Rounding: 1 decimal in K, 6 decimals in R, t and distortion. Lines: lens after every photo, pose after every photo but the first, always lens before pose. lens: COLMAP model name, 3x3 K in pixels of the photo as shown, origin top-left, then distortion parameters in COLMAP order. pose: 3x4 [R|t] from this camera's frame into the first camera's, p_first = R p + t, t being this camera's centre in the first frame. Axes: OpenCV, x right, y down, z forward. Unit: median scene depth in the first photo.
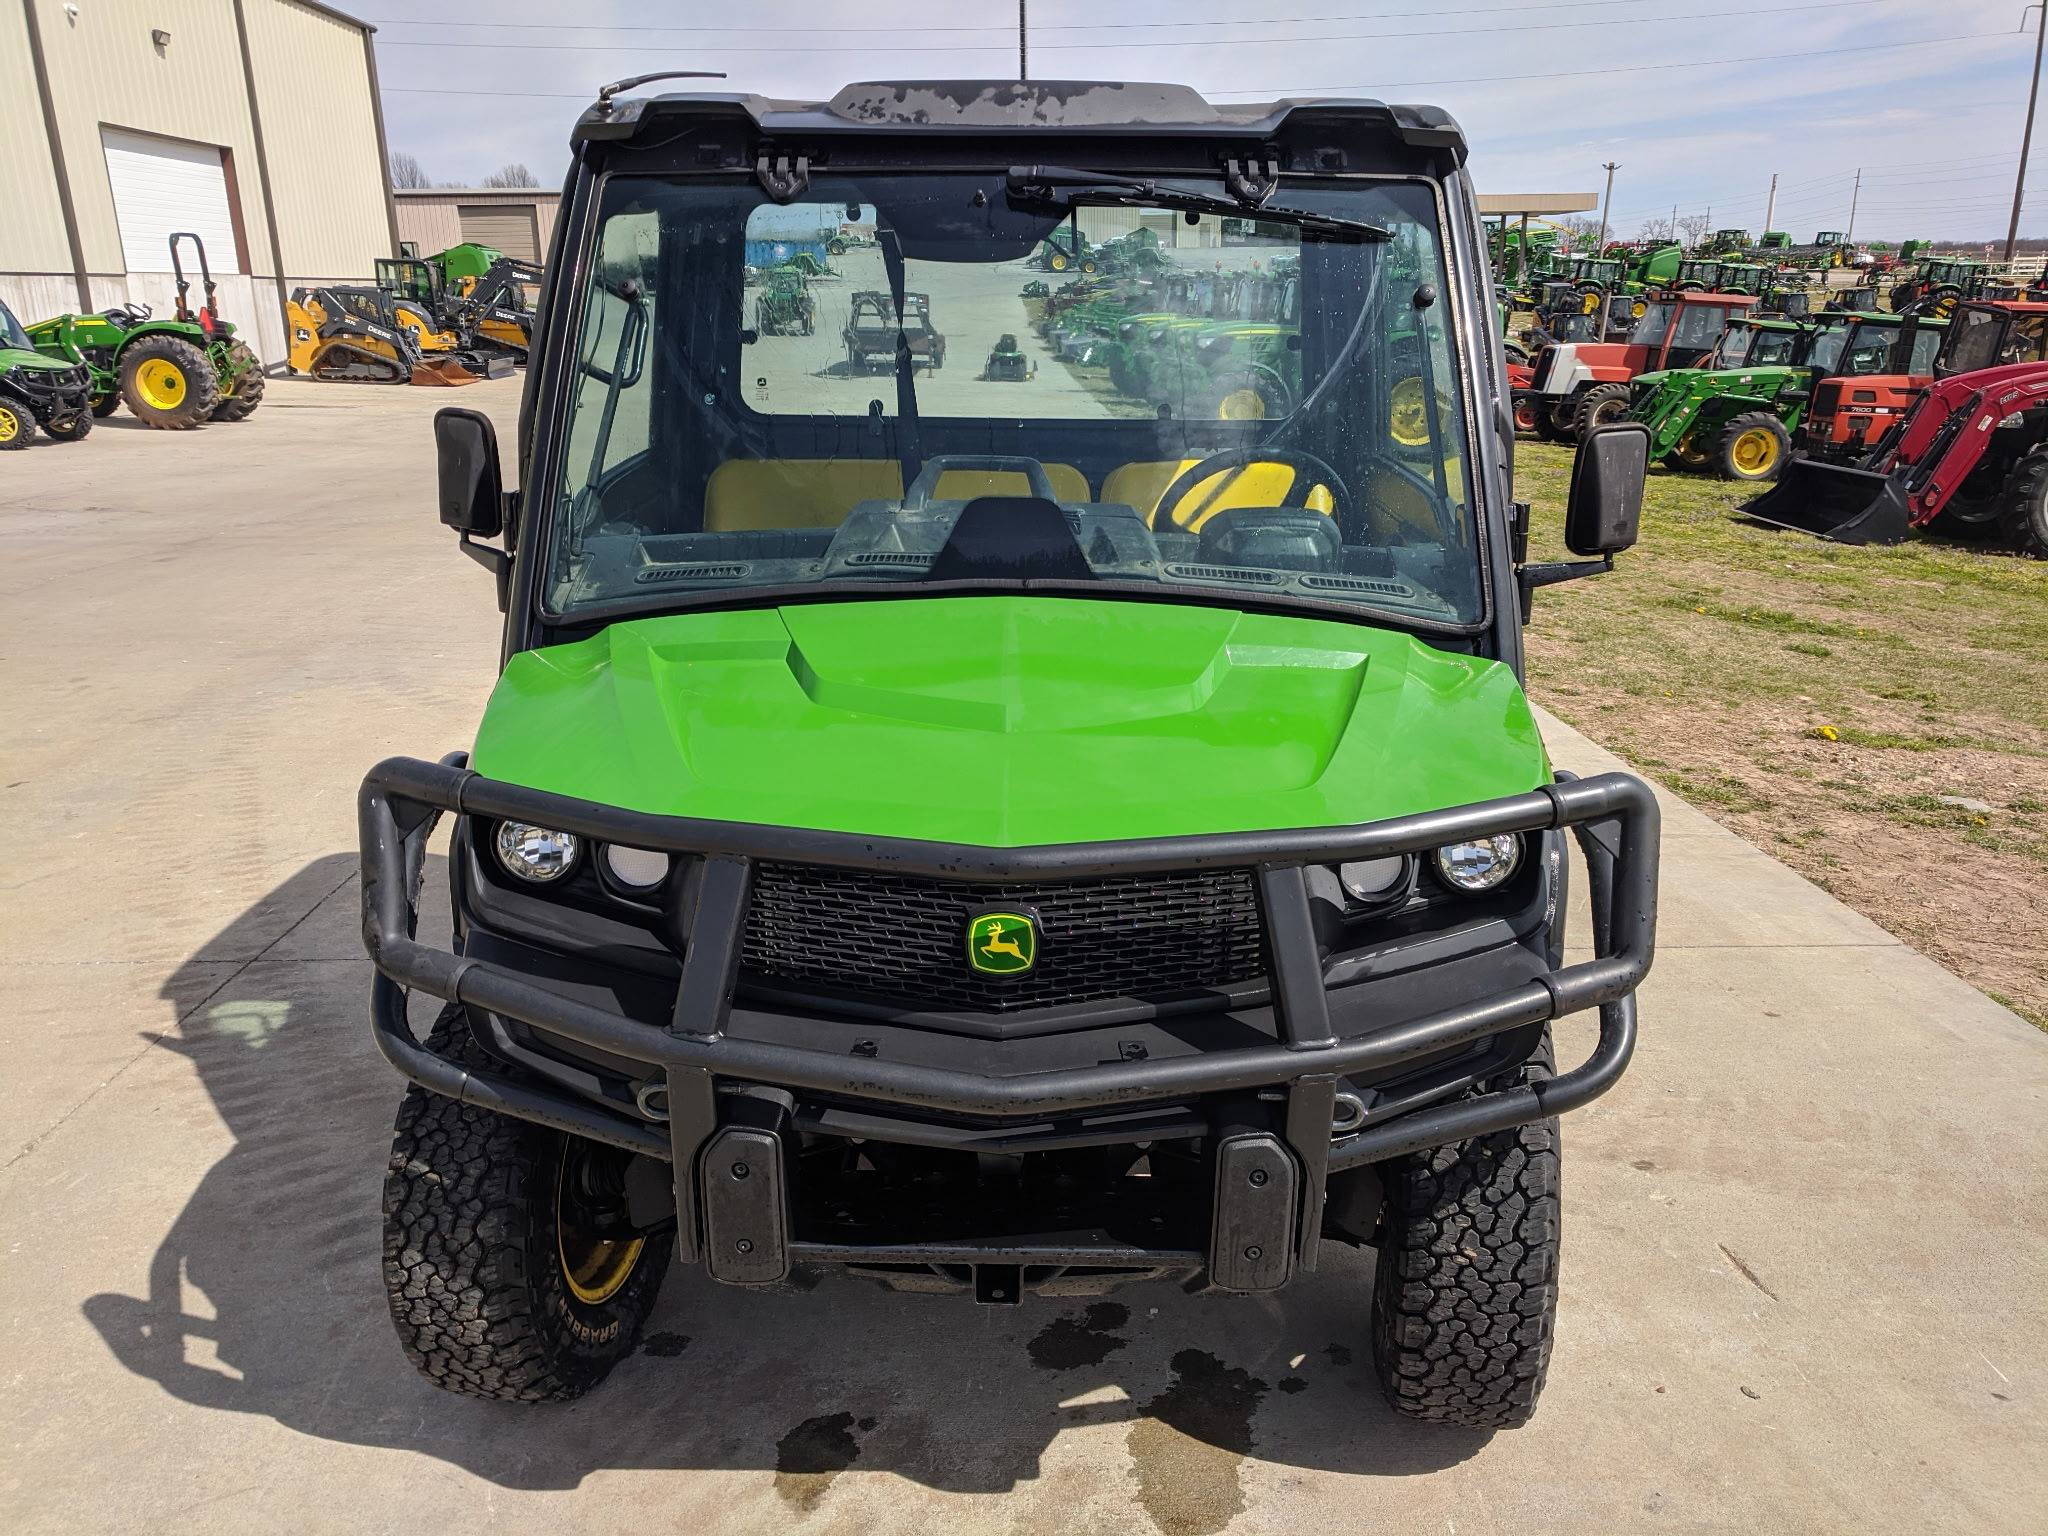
lens RADIAL K [[1547.9, 0, 994.1], [0, 1547.9, 769.4], [0, 0, 1]] dist [0.009316, 0.008844]
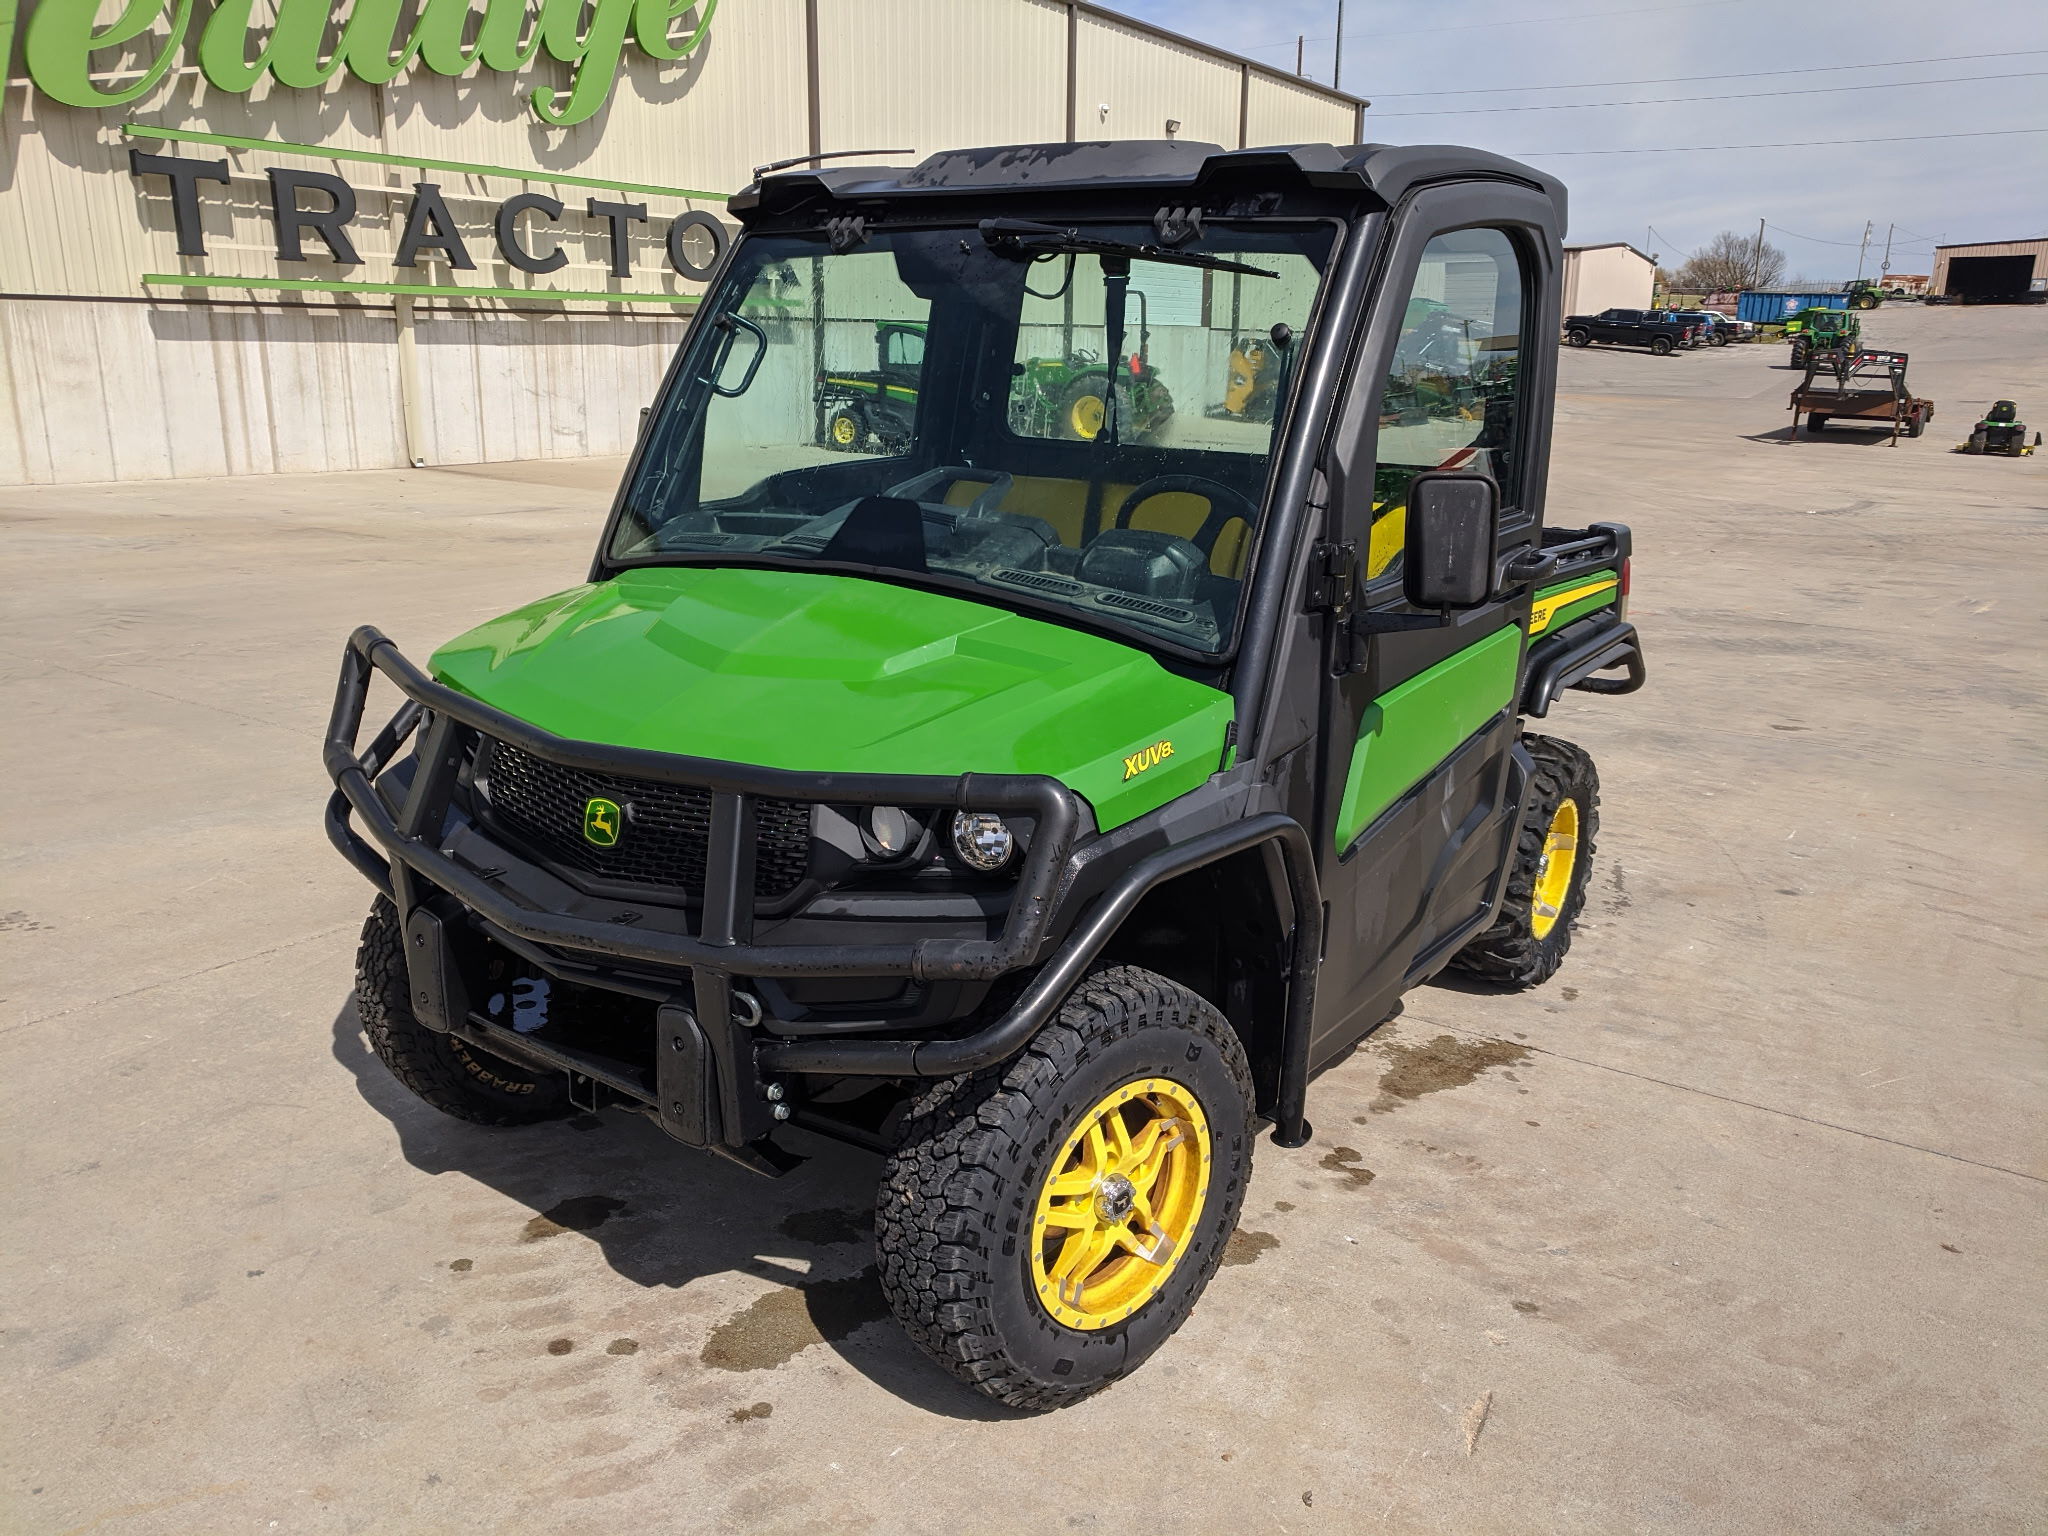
lens RADIAL K [[1547.9, 0, 1022.6], [0, 1547.9, 764.2], [0, 0, 1]] dist [0.009316, 0.008844]
pose [[0.817570, 0.165378, -0.551570, 0.727445], [-0.185155, 0.982503, 0.020139, -0.018151], [0.545250, 0.085661, 0.833885, 0.085115]]
